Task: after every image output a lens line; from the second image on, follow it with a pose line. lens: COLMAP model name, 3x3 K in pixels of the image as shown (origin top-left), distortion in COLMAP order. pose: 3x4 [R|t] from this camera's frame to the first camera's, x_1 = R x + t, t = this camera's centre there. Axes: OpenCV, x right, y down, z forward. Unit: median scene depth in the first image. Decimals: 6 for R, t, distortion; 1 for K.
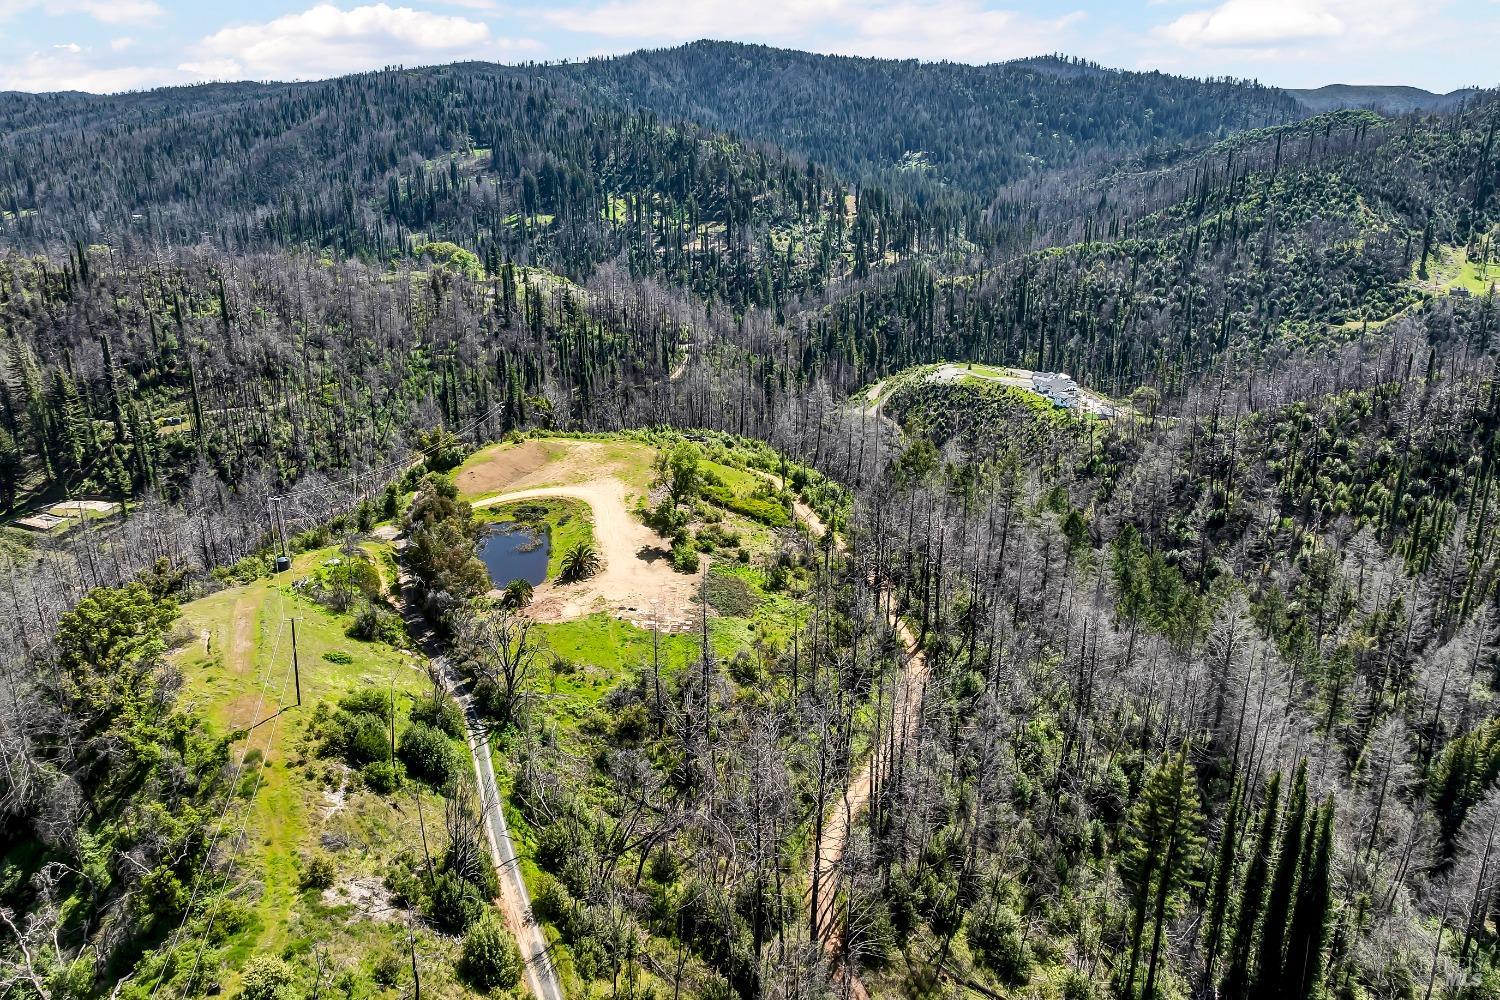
lens RADIAL K [[1086.7, 0, 750.0], [0, 1086.7, 500.0], [0, 0, 1]] dist [-0.037019, 0.004411]
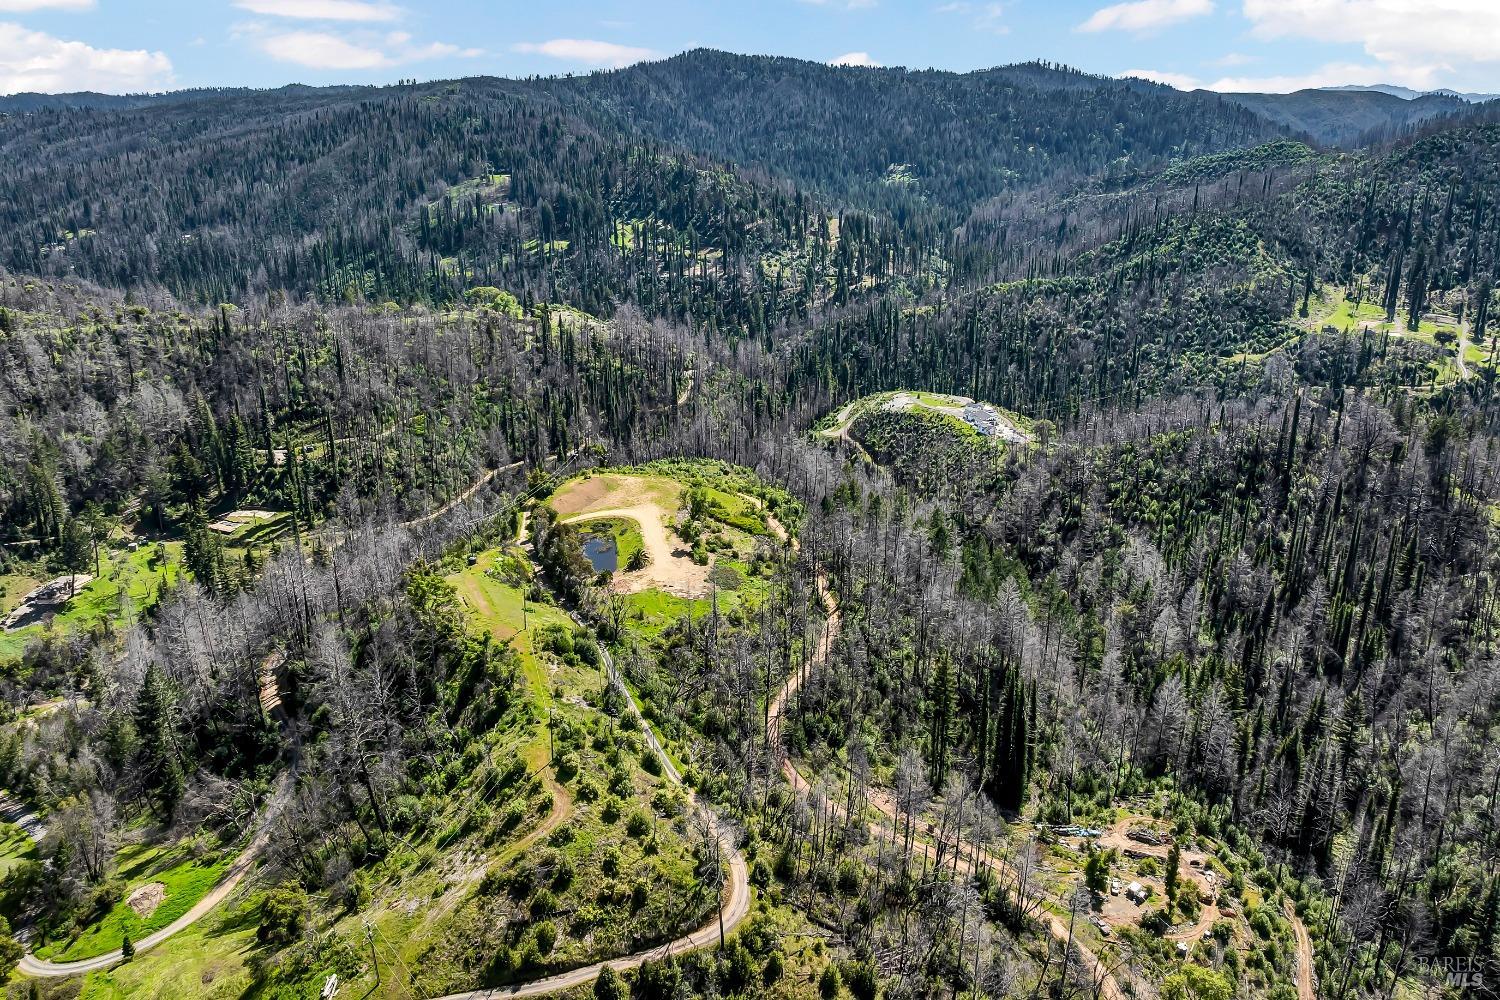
lens RADIAL K [[1046.2, 0, 750.0], [0, 1046.2, 500.0], [0, 0, 1]] dist [0.006043, -0.059663]
pose [[0.999989, -0.000408, 0.004659, 0.002553], [0.000356, 0.999937, 0.011225, -0.013619], [-0.004663, -0.011223, 0.999926, -0.163326]]
